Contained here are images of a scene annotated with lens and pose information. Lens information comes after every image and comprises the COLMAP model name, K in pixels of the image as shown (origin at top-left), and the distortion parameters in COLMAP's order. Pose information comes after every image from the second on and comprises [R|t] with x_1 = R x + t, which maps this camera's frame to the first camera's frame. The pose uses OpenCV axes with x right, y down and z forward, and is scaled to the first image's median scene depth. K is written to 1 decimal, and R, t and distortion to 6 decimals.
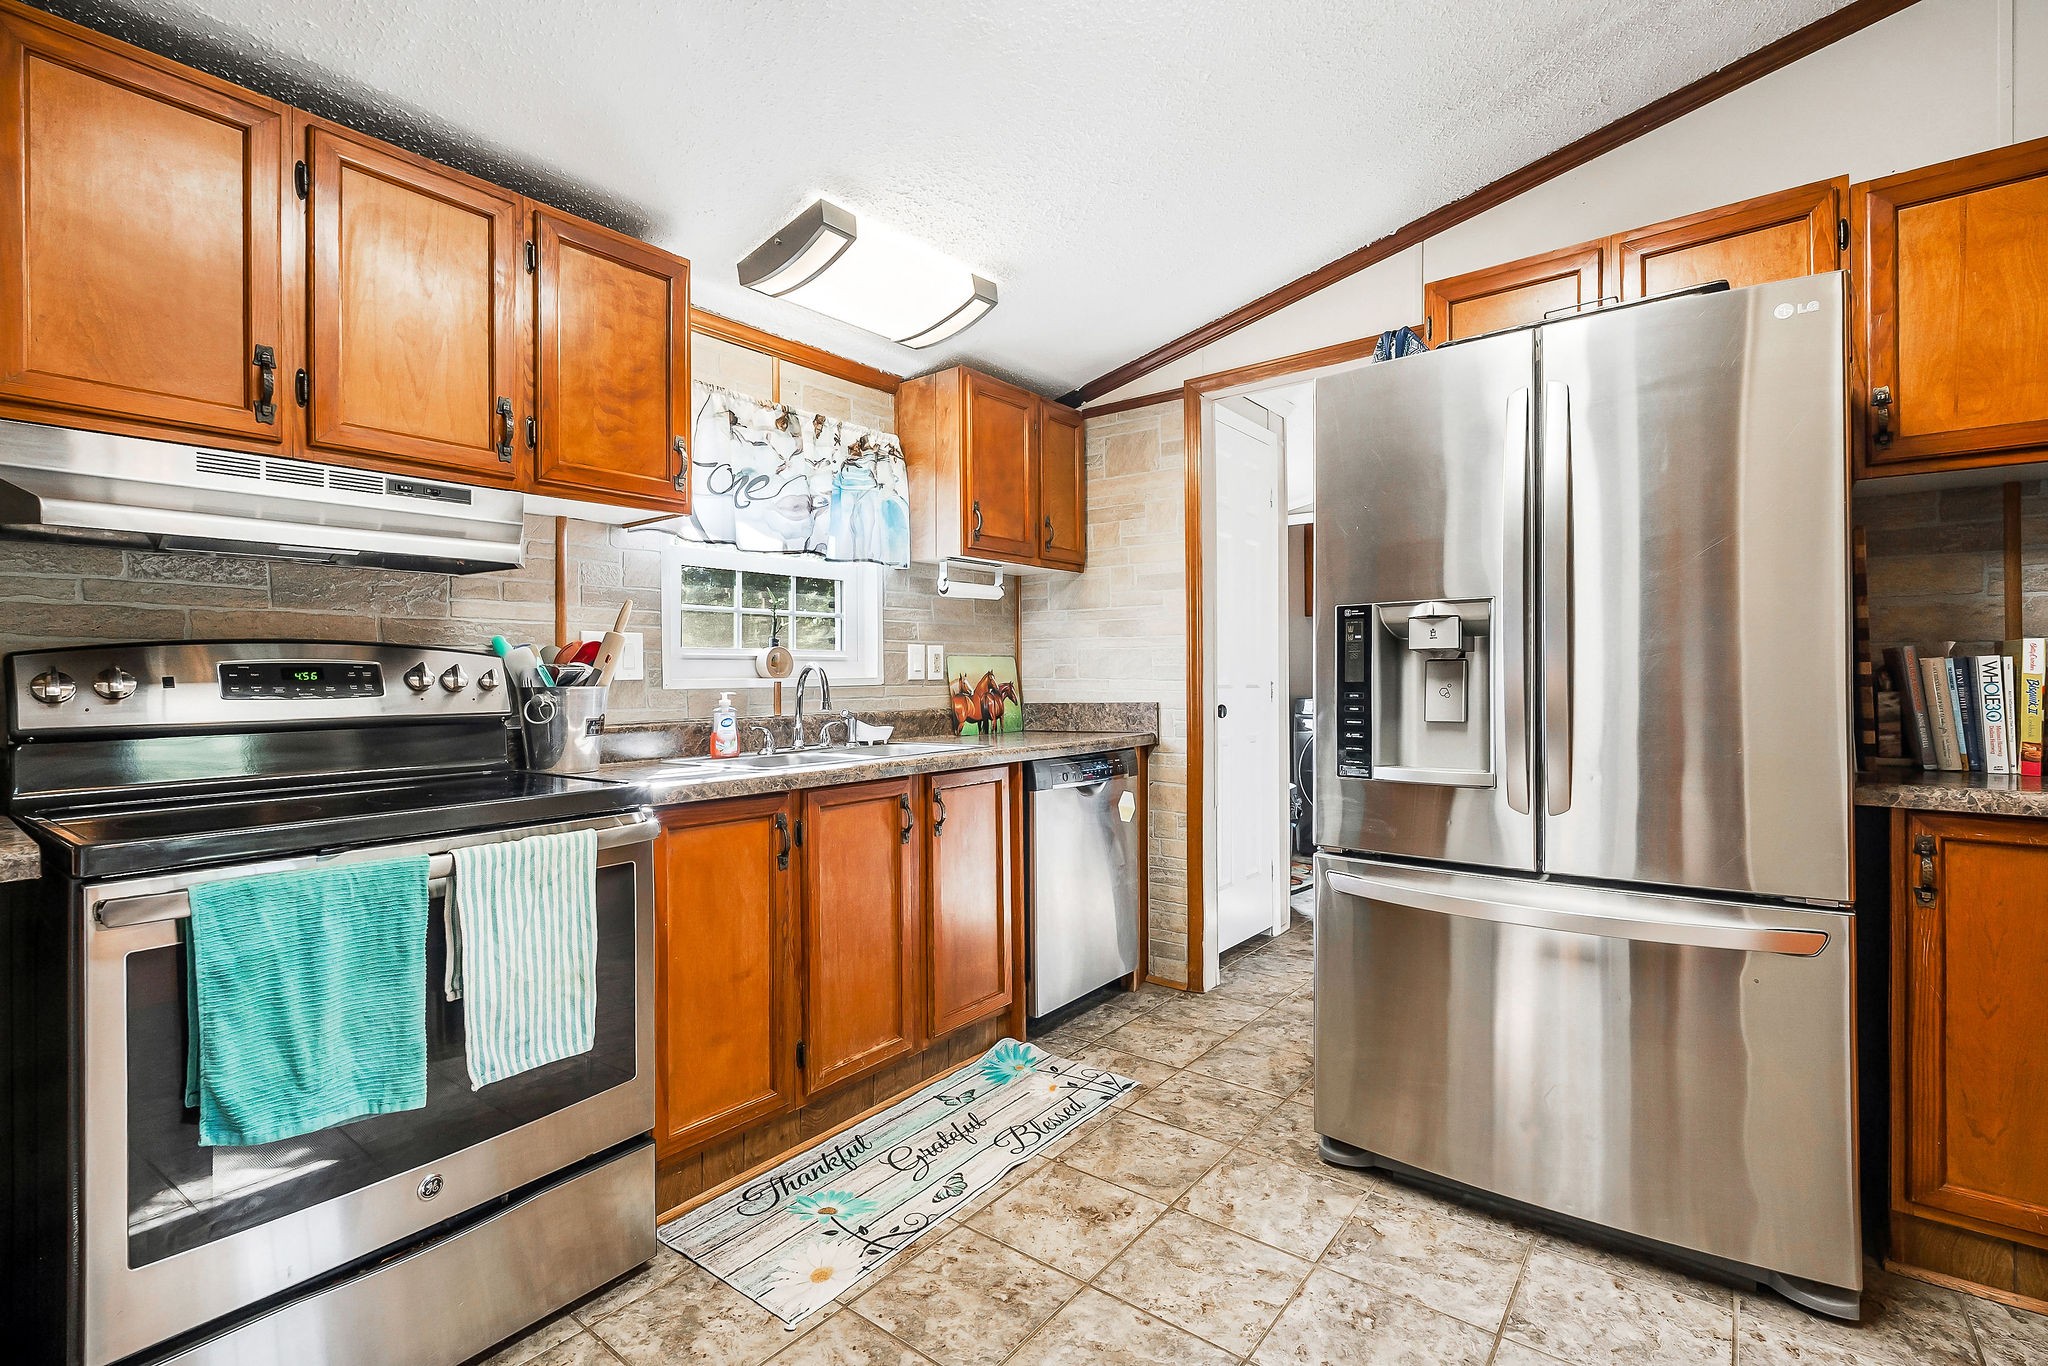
lens RADIAL K [[918.0, 0, 1024.0], [0, 918.0, 683.0], [0, 0, 1]] dist [-0.002021, 0.000229]
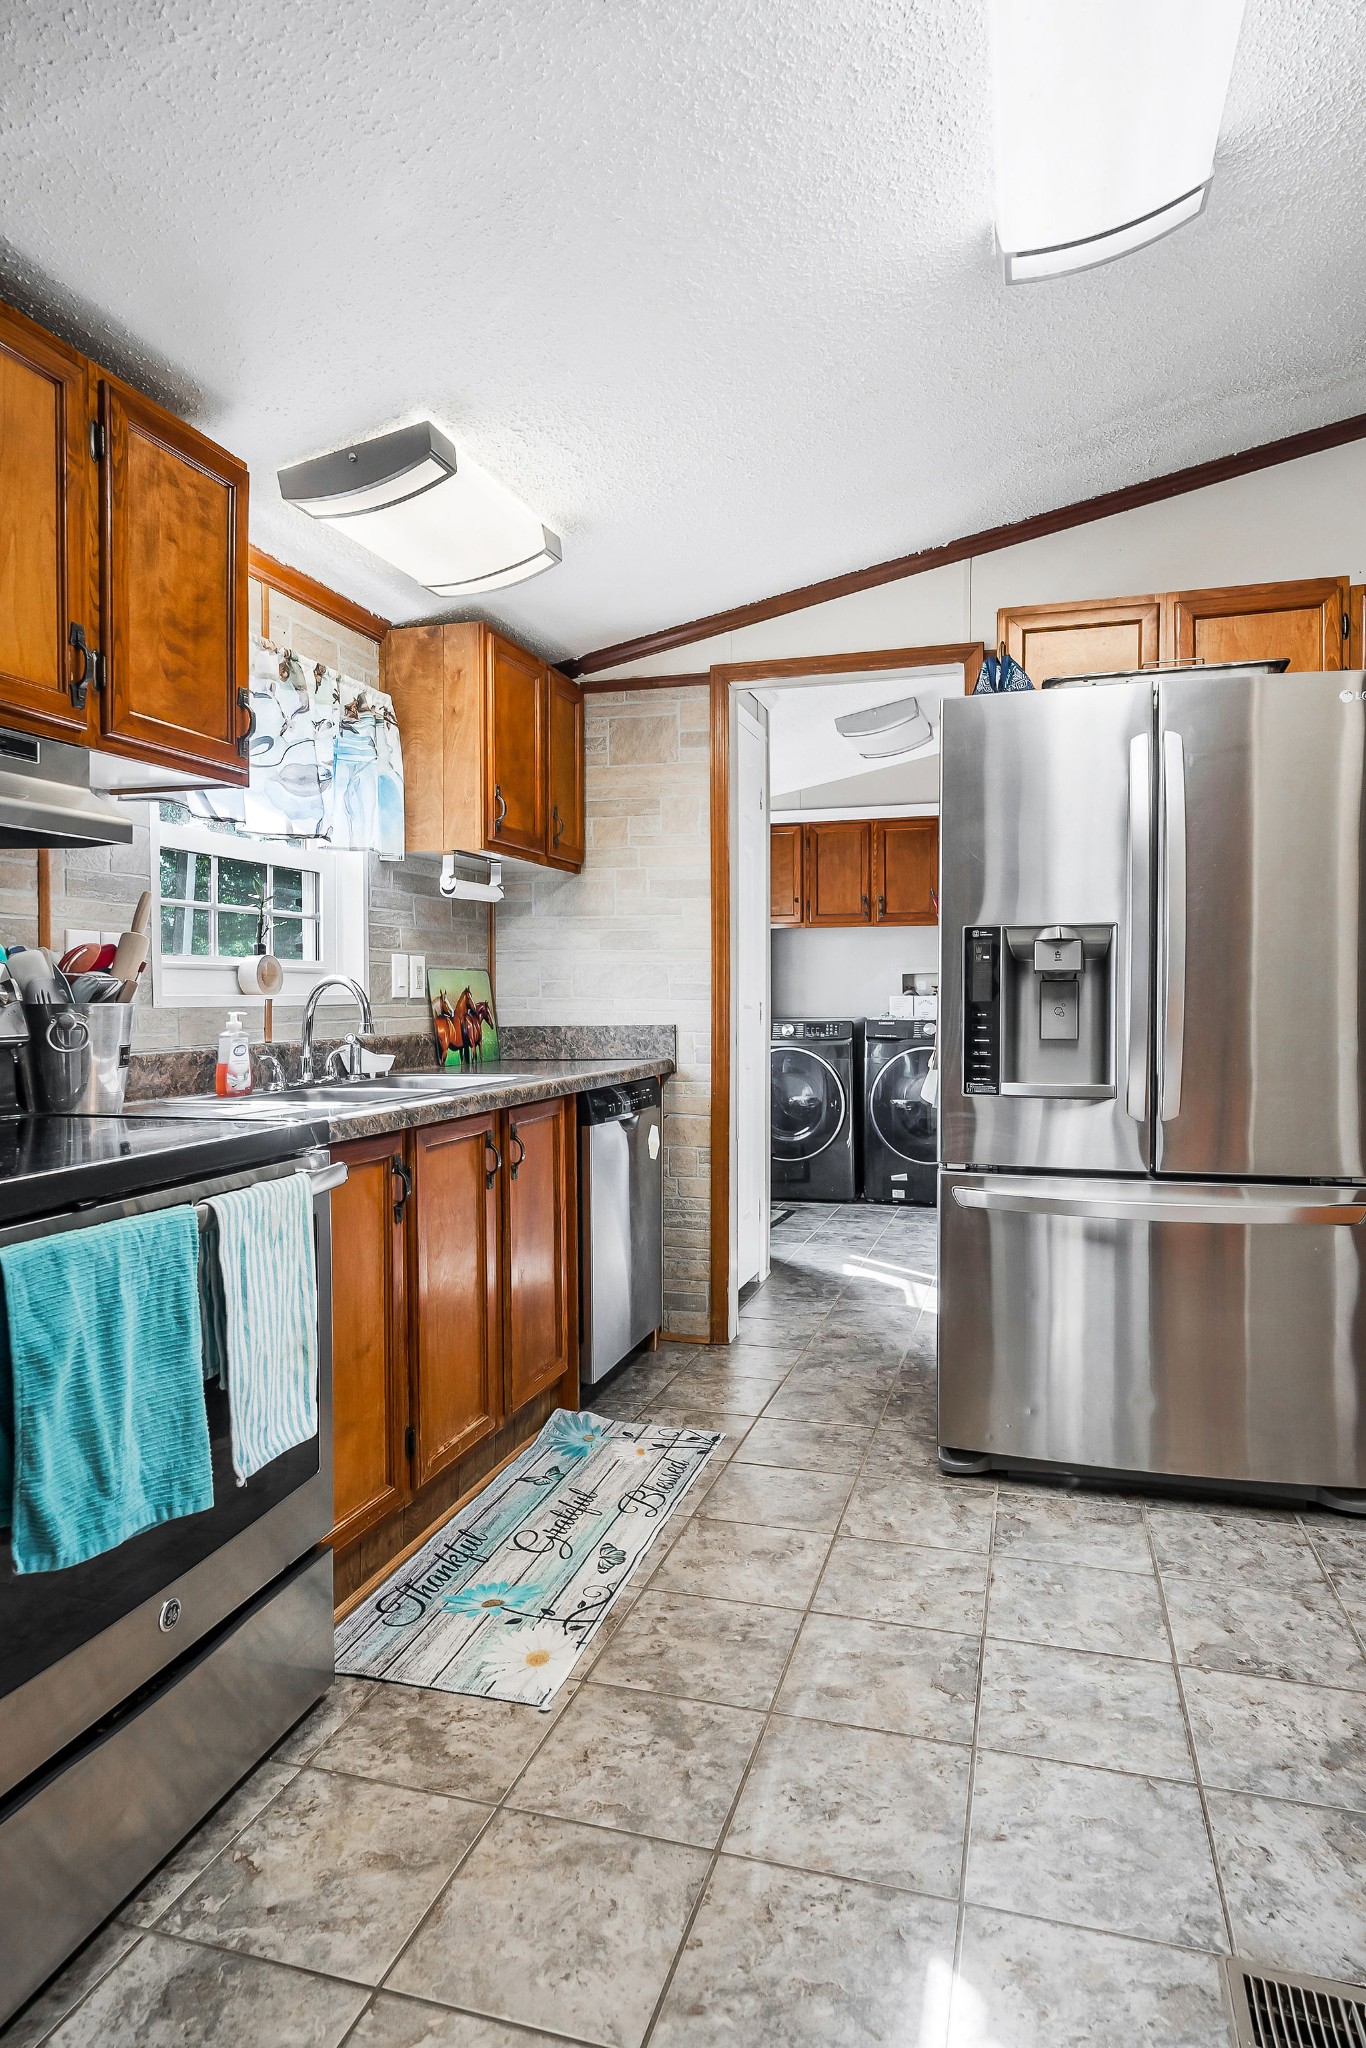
lens RADIAL K [[1174.4, 0, 683.0], [0, 1174.4, 1024.0], [0, 0, 1]] dist [-0.005219, -0.000094]
pose [[0.928075, -0.003392, 0.372379, -0.360786], [-0.002305, 0.999887, 0.014853, 0.004782], [-0.372387, -0.014644, 0.927962, -0.075741]]
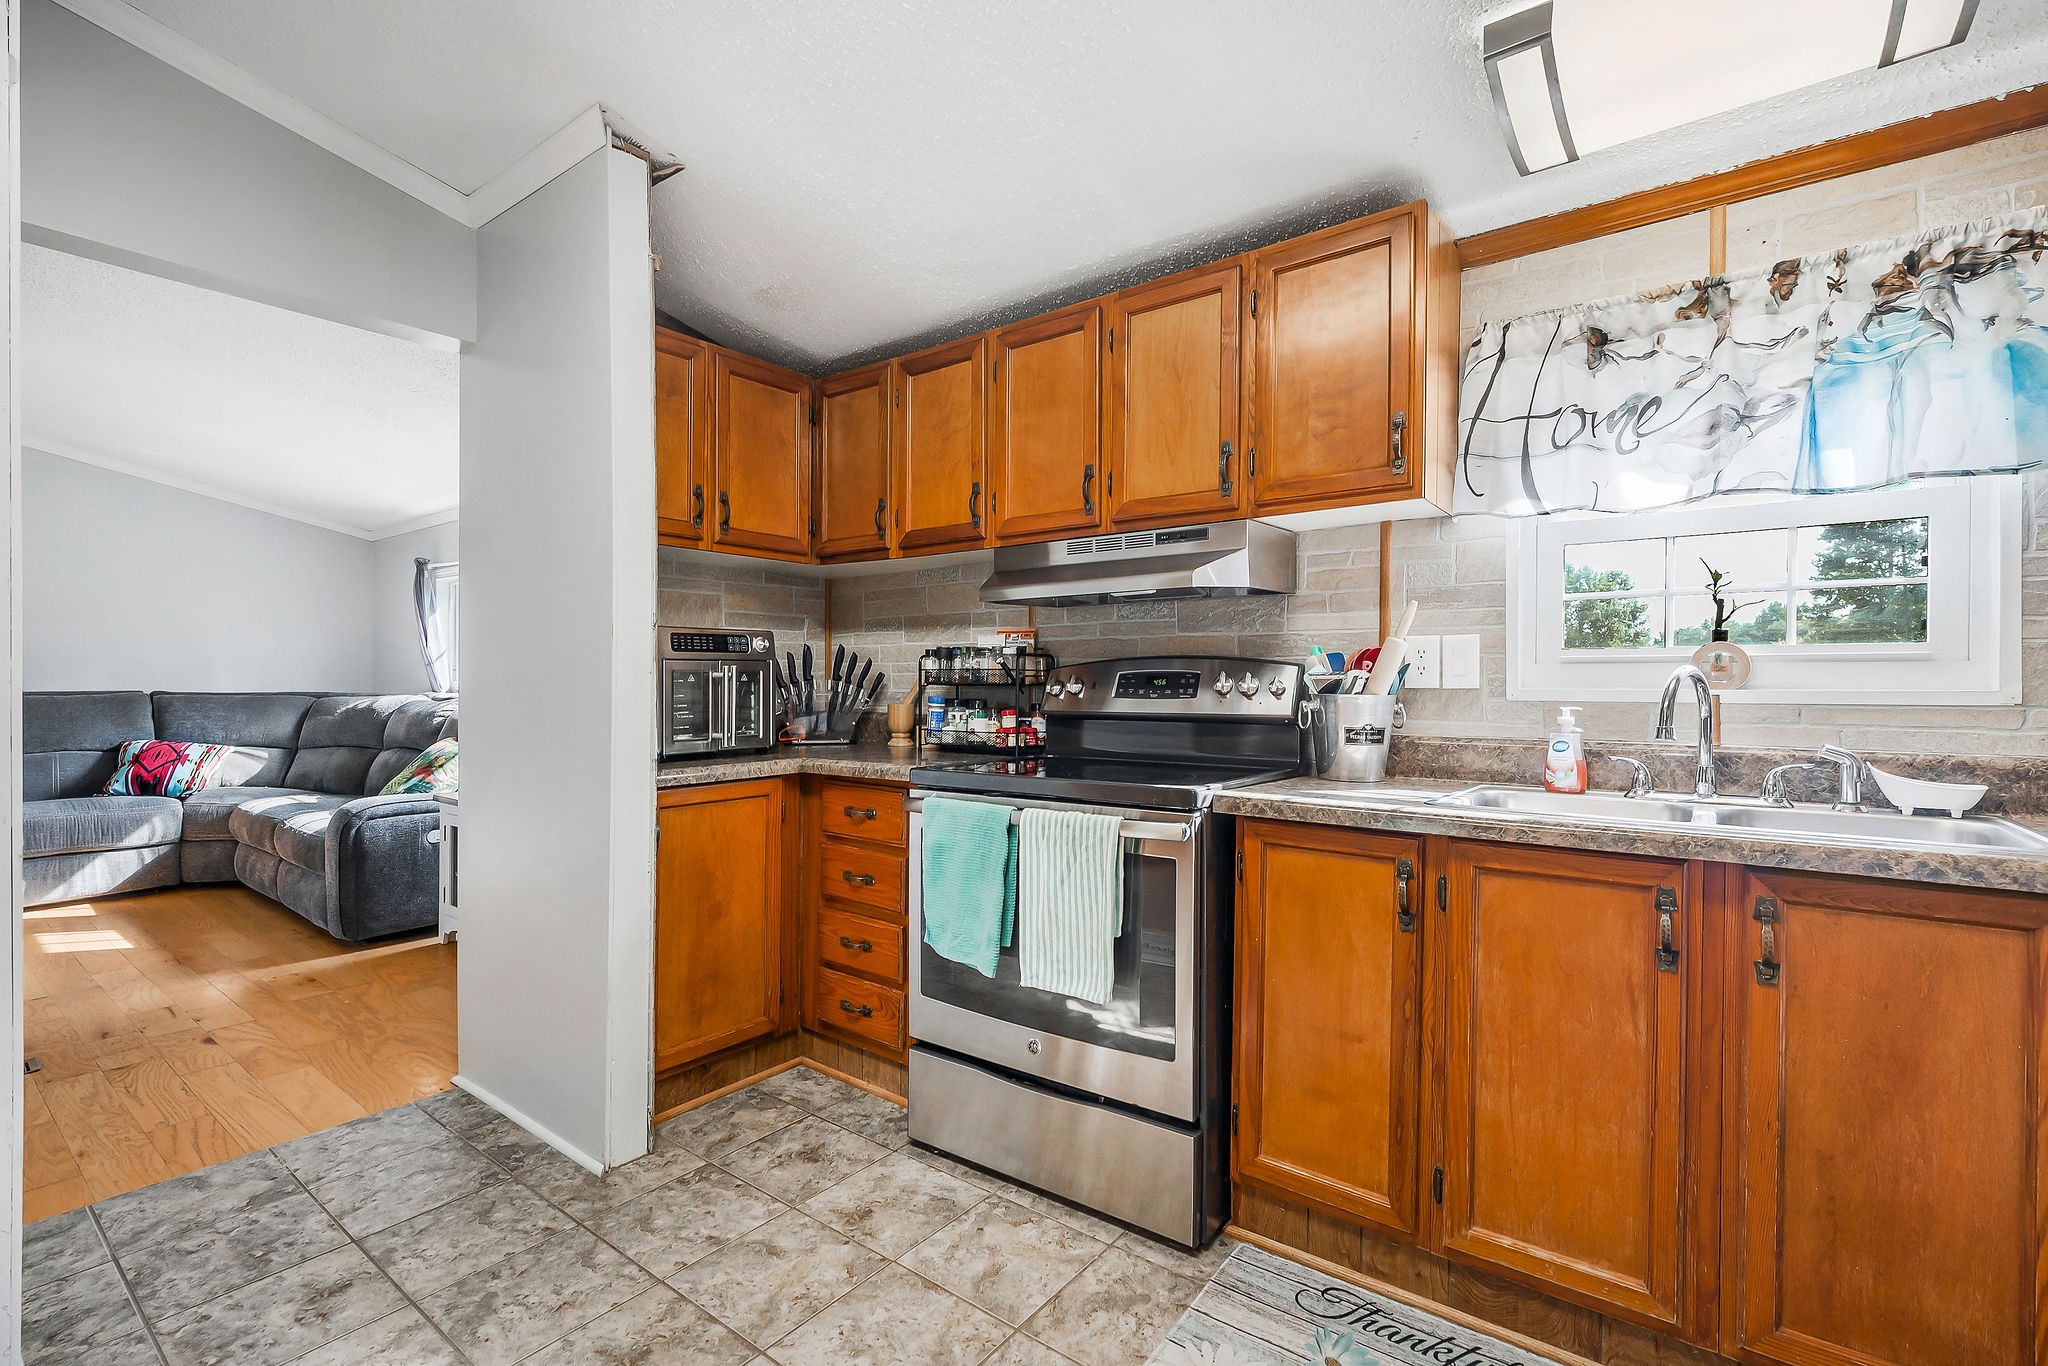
lens RADIAL K [[918.0, 0, 1024.0], [0, 918.0, 683.0], [0, 0, 1]] dist [-0.002021, 0.000229]
pose [[0.015766, 0.007993, -0.999844, 0.443965], [-0.010587, 0.999913, 0.007826, -0.011186], [0.999820, 0.010462, 0.015849, 0.562740]]
